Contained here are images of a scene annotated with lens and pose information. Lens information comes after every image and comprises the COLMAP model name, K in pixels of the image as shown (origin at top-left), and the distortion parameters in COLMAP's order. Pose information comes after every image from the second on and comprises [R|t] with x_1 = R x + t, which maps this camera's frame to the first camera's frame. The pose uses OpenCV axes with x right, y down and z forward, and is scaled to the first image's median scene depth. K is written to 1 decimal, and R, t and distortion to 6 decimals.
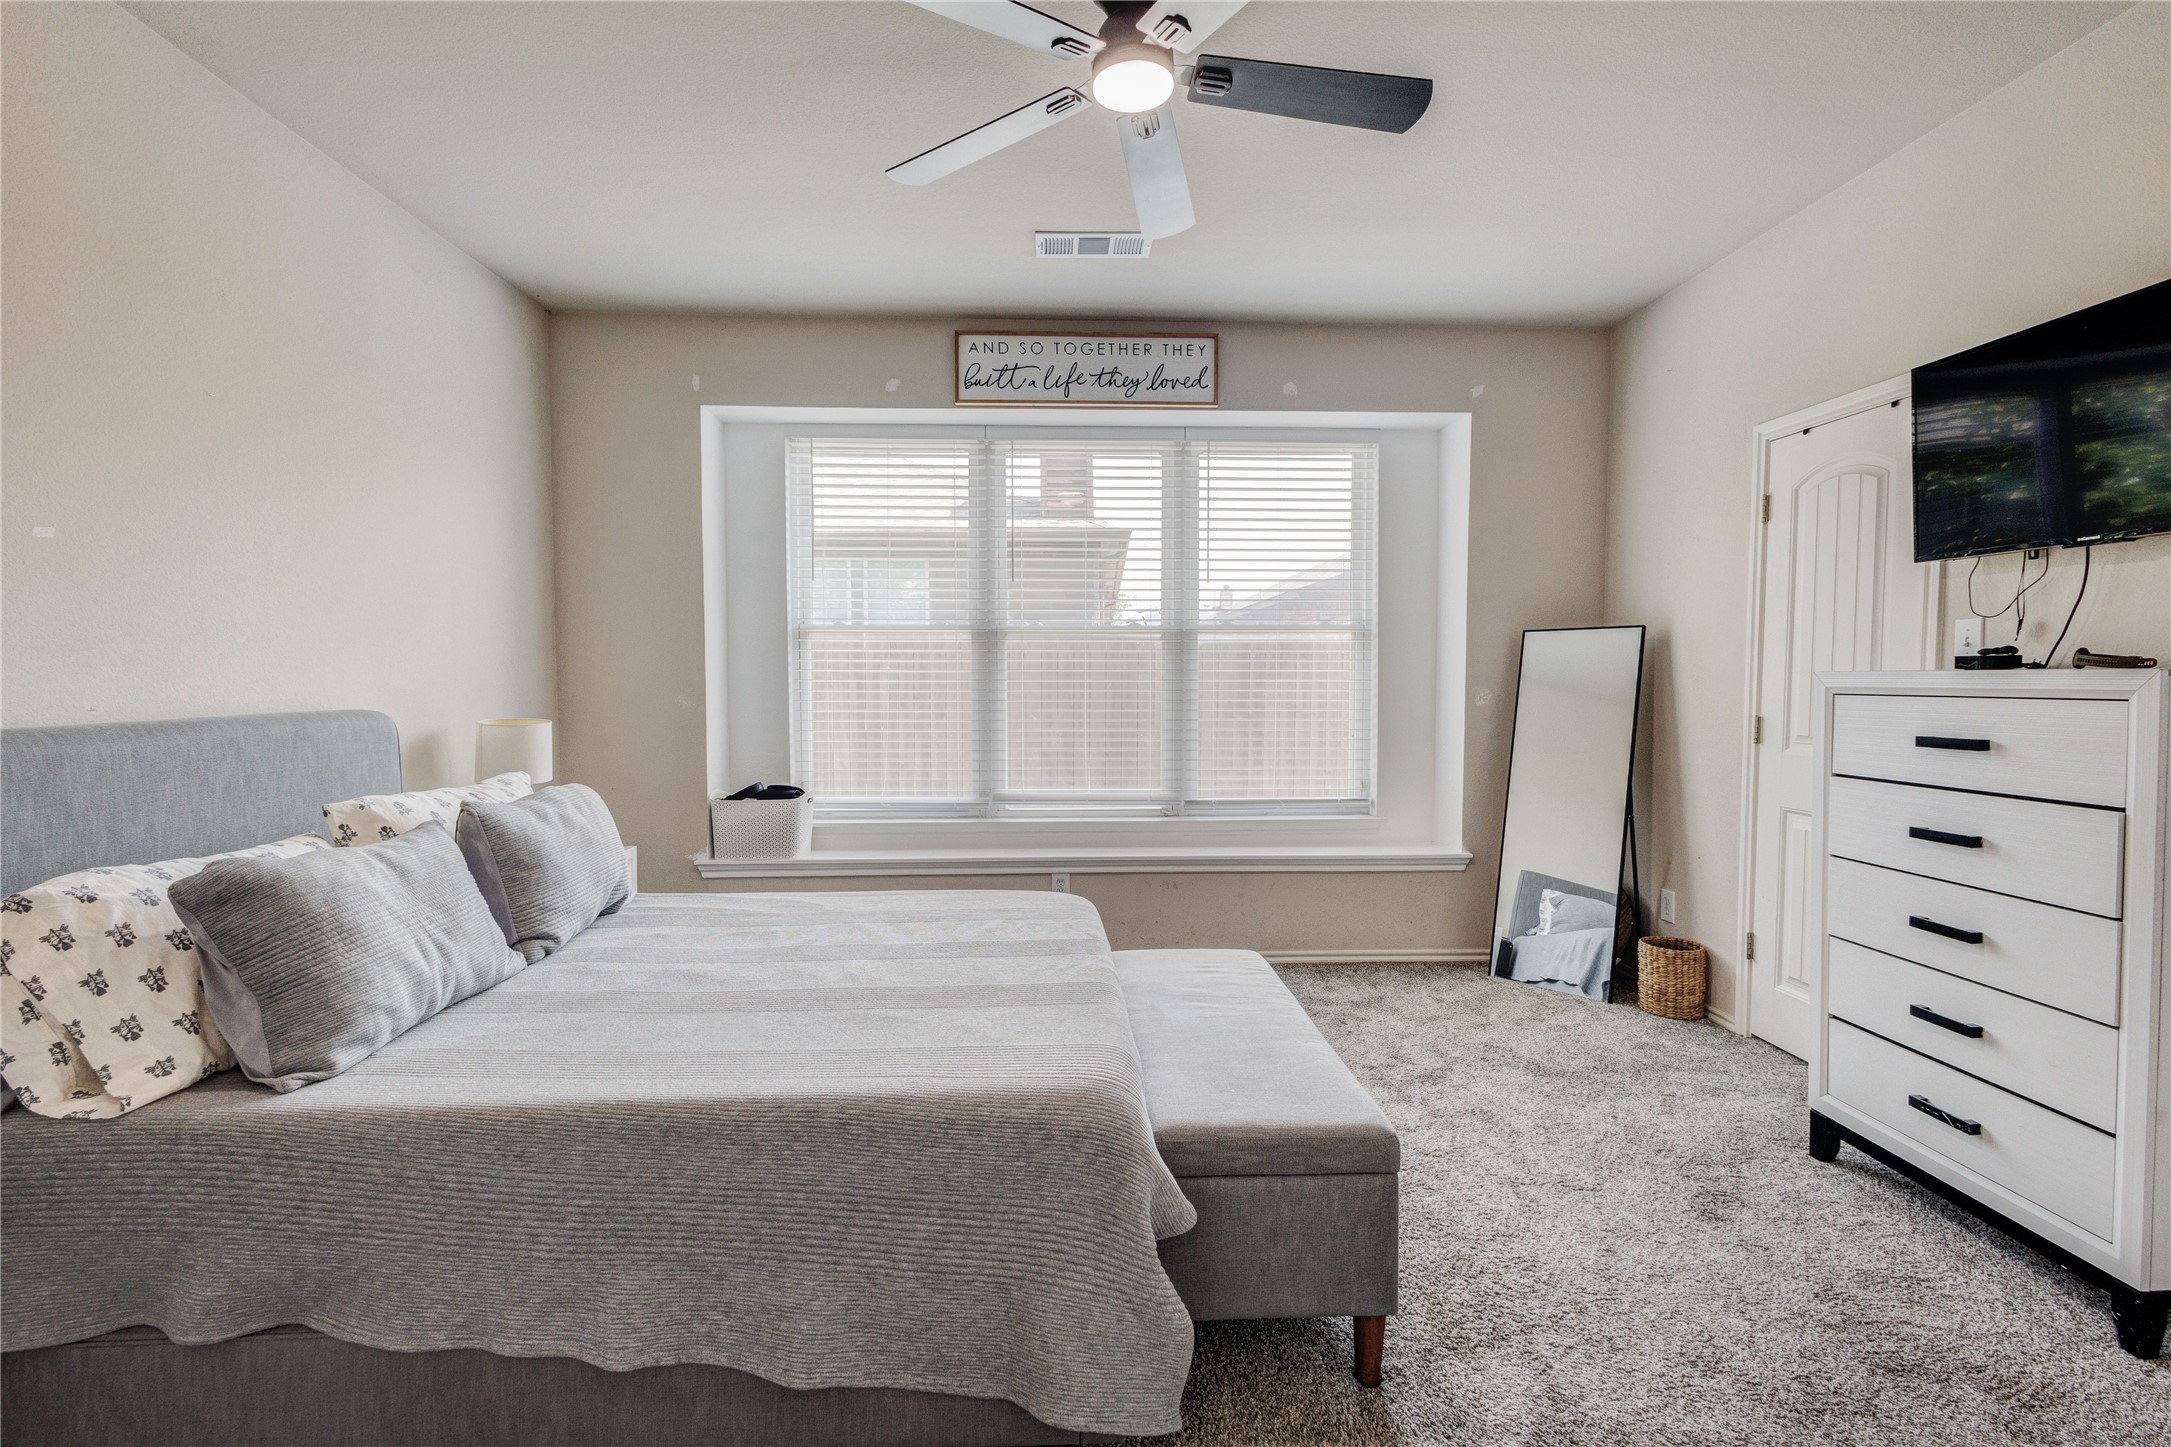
lens RADIAL K [[990.4, 0, 1084.4], [0, 990.4, 719.5], [0, 0, 1]] dist [0.001988, -0.000104]
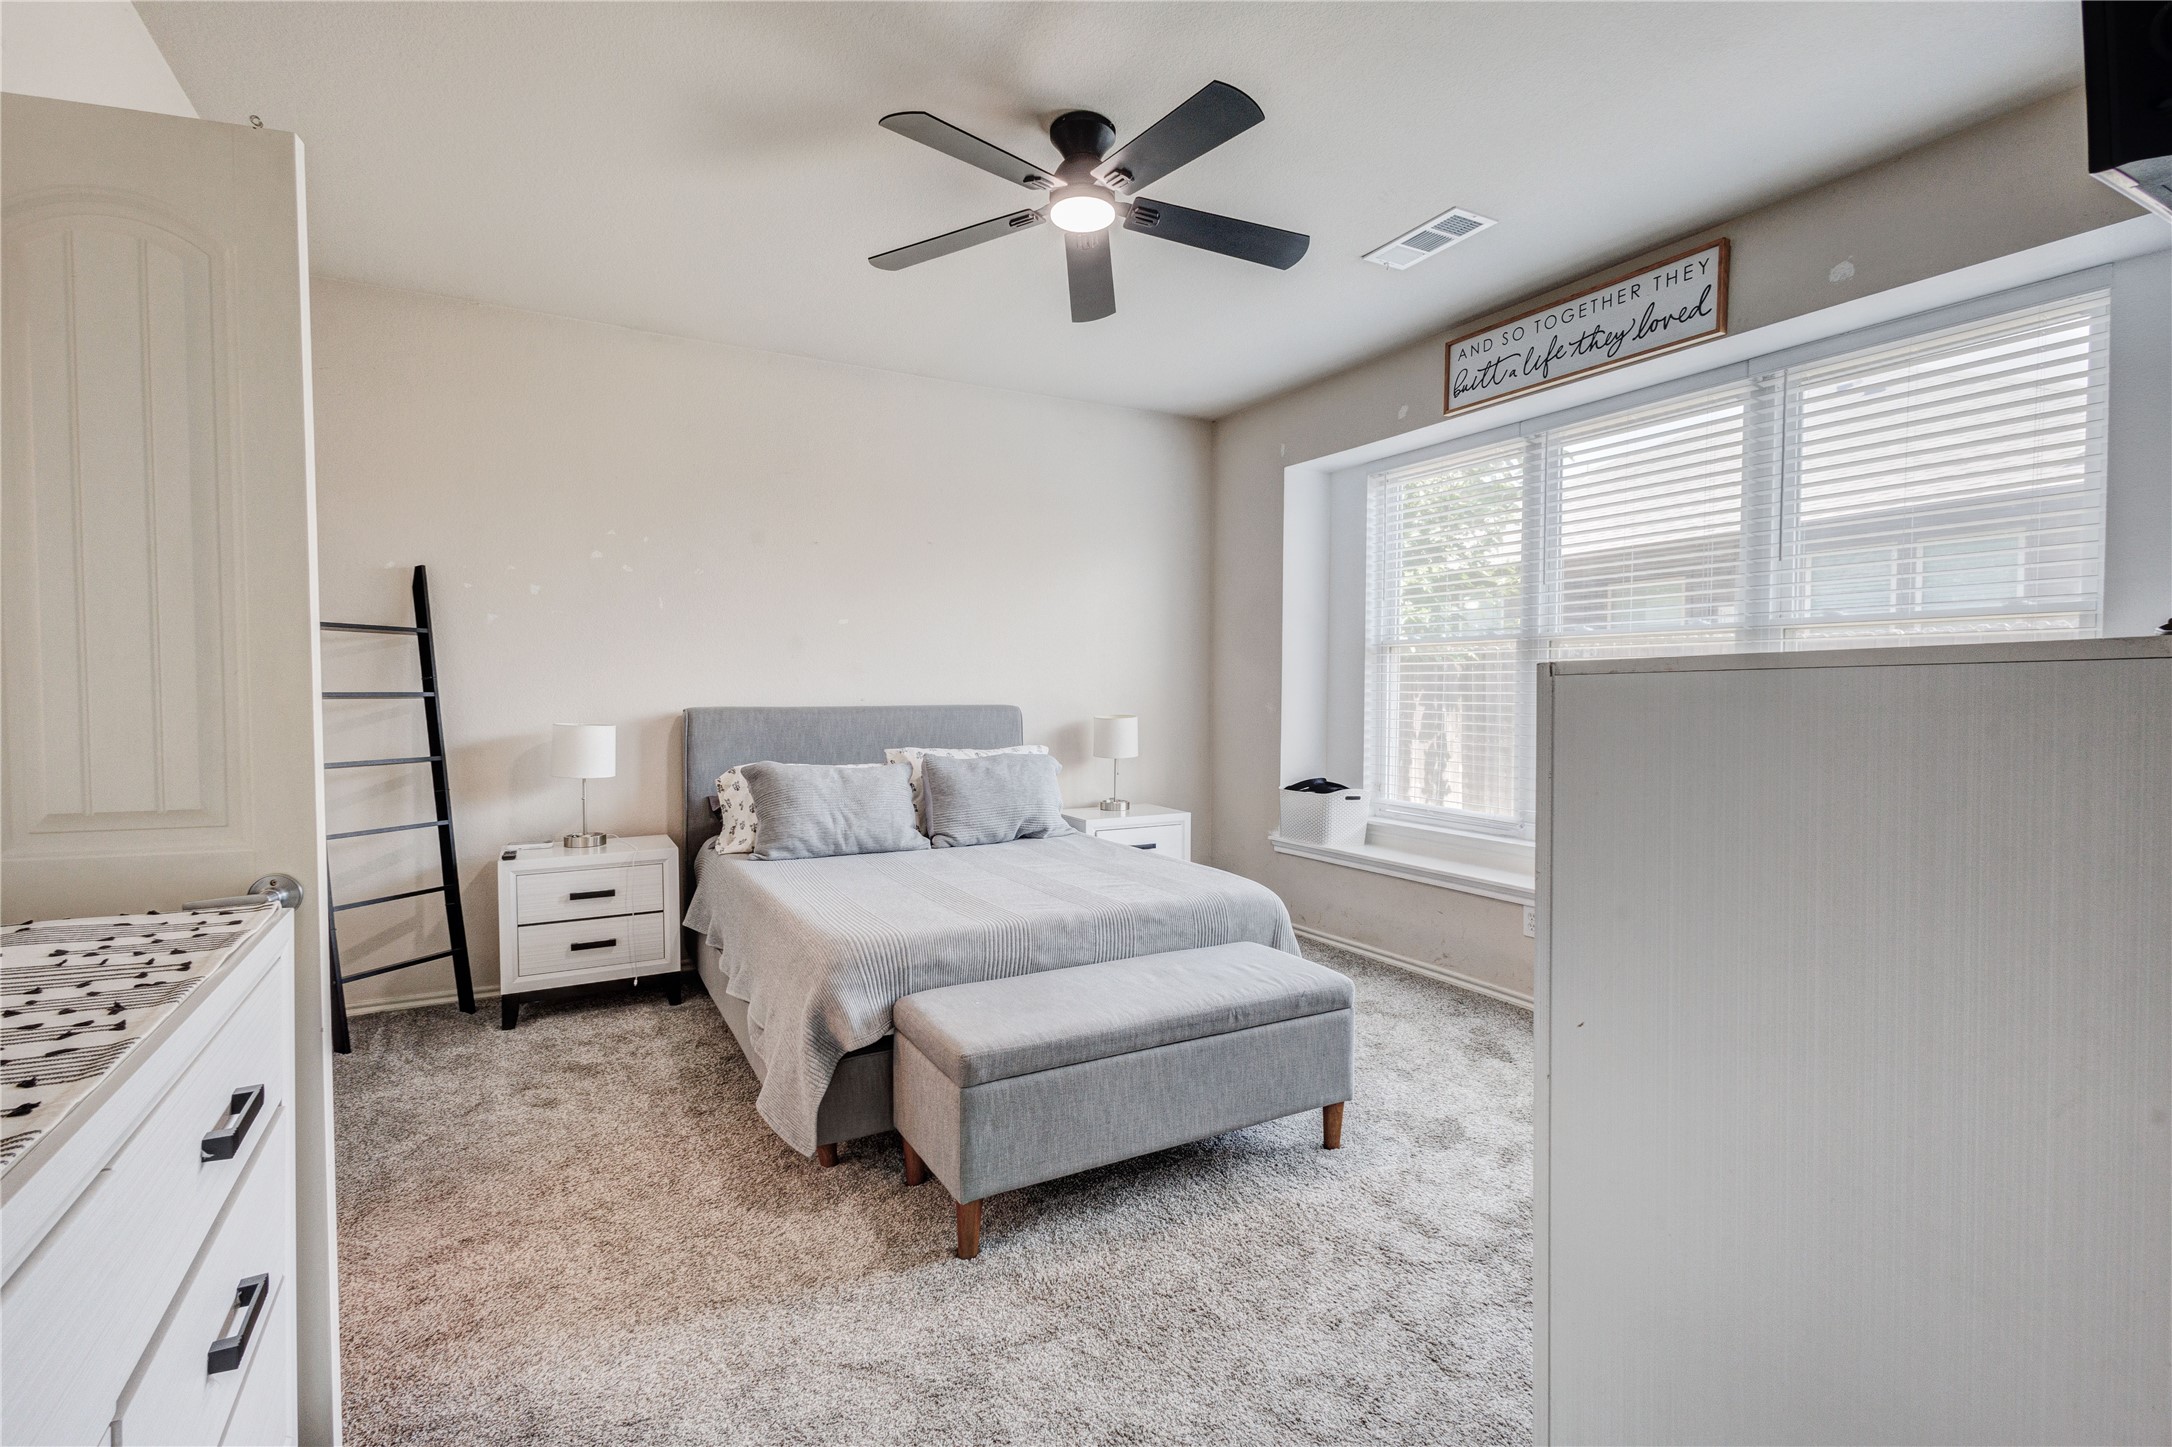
lens RADIAL K [[990.8, 0, 1084.9], [0, 990.8, 719.5], [0, 0, 1]] dist [0.001988, -0.000104]
pose [[0.449815, 0.029192, -0.892644, 0.606921], [-0.042545, 0.999031, 0.011232, -0.007441], [0.892108, 0.032925, 0.450622, 0.231987]]
